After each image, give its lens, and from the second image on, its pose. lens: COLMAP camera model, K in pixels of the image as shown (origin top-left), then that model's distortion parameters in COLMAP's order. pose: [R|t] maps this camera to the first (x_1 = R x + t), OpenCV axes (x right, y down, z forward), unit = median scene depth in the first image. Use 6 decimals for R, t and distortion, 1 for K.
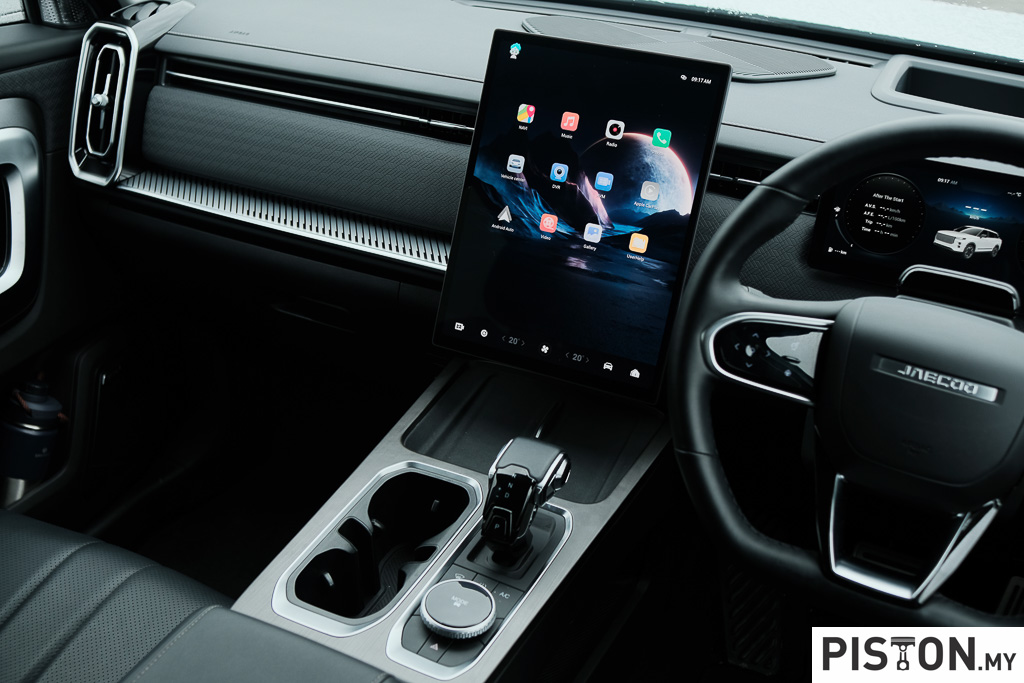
lens RADIAL K [[1097.3, 0, 491.4], [0, 1097.3, 373.1], [0, 0, 1]] dist [-0.118548, 0.141432]
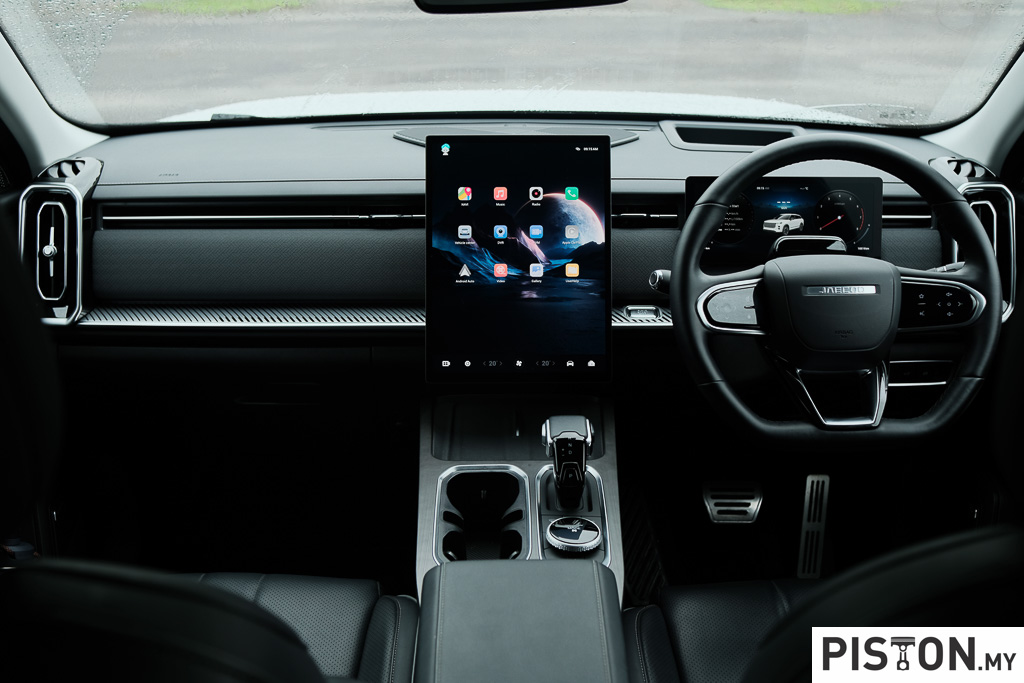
lens RADIAL K [[1097.3, 0, 491.4], [0, 1097.3, 373.1], [0, 0, 1]] dist [-0.118548, 0.141432]
pose [[0.896732, -0.206767, 0.391304, -0.517310], [0.252329, 0.965234, -0.068215, 0.073463], [-0.363595, 0.159908, 0.917730, -0.203792]]
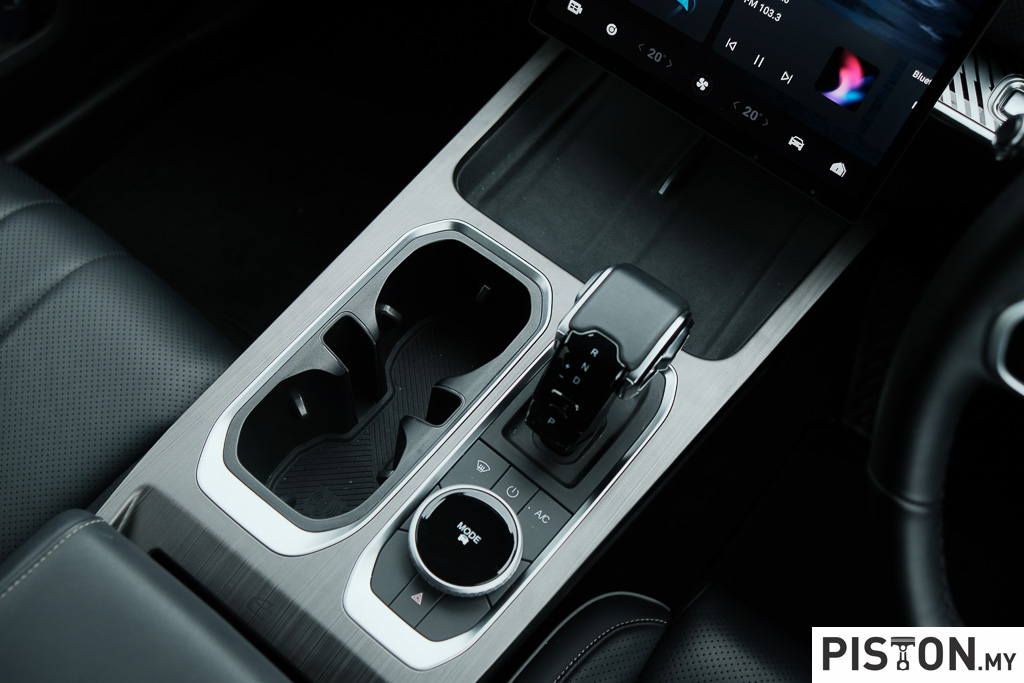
lens RADIAL K [[1059.7, 0, 498.9], [0, 1059.7, 341.0], [0, 0, 1]] dist [-0.146205, 0.262938]
pose [[0.977196, 0.204939, -0.055572, 0.000080], [-0.153453, 0.862476, 0.482274, -0.167453], [0.146766, -0.462748, 0.874256, 0.424162]]
